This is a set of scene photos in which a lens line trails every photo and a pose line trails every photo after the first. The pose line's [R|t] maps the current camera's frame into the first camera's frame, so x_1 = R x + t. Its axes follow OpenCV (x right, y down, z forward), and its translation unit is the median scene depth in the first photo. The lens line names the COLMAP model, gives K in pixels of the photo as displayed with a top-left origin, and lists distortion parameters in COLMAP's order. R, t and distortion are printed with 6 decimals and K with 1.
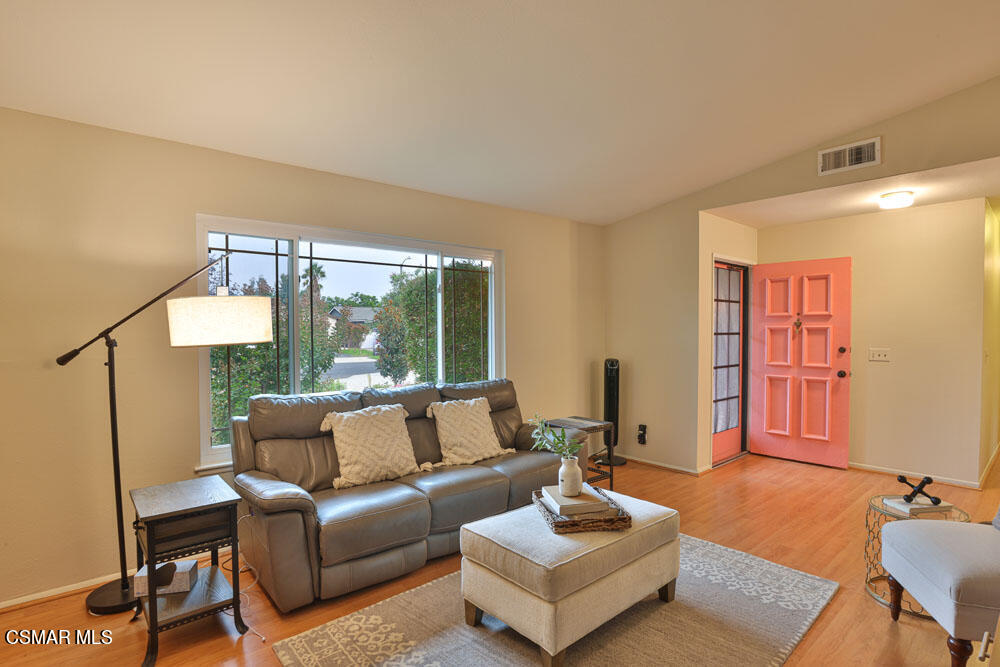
lens RADIAL K [[503.1, 0, 499.2], [0, 503.1, 341.0], [0, 0, 1]] dist [-0.053978, 0.023351]
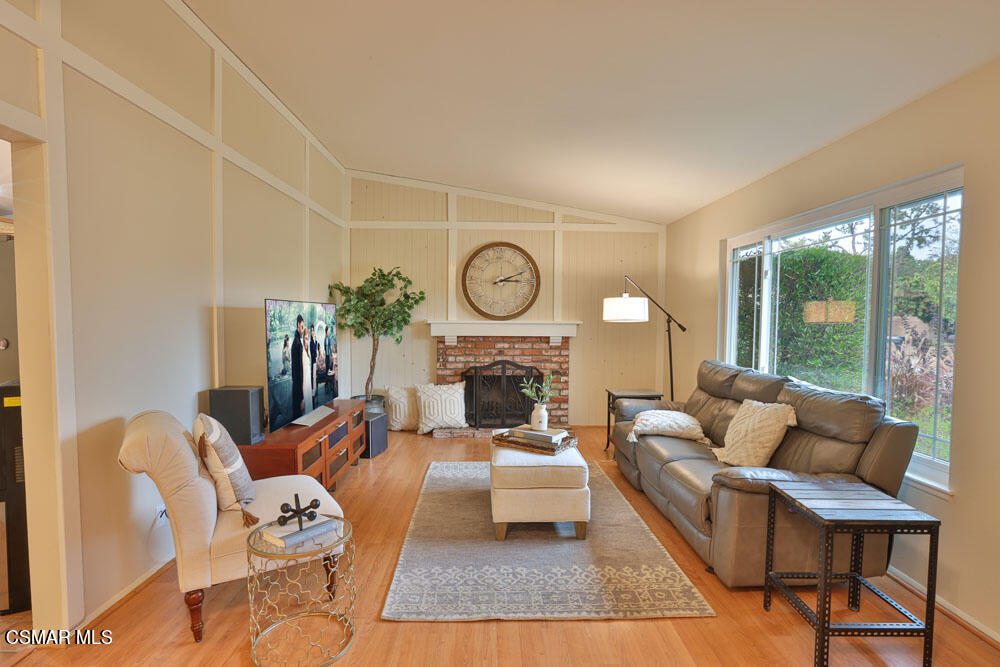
lens RADIAL K [[503.1, 0, 499.2], [0, 503.1, 341.0], [0, 0, 1]] dist [-0.053978, 0.023351]
pose [[-0.646111, 0.038703, -0.762261, 1.257642], [-0.024463, 0.997150, 0.071365, -0.045126], [0.762851, 0.064757, -0.643323, 1.761426]]
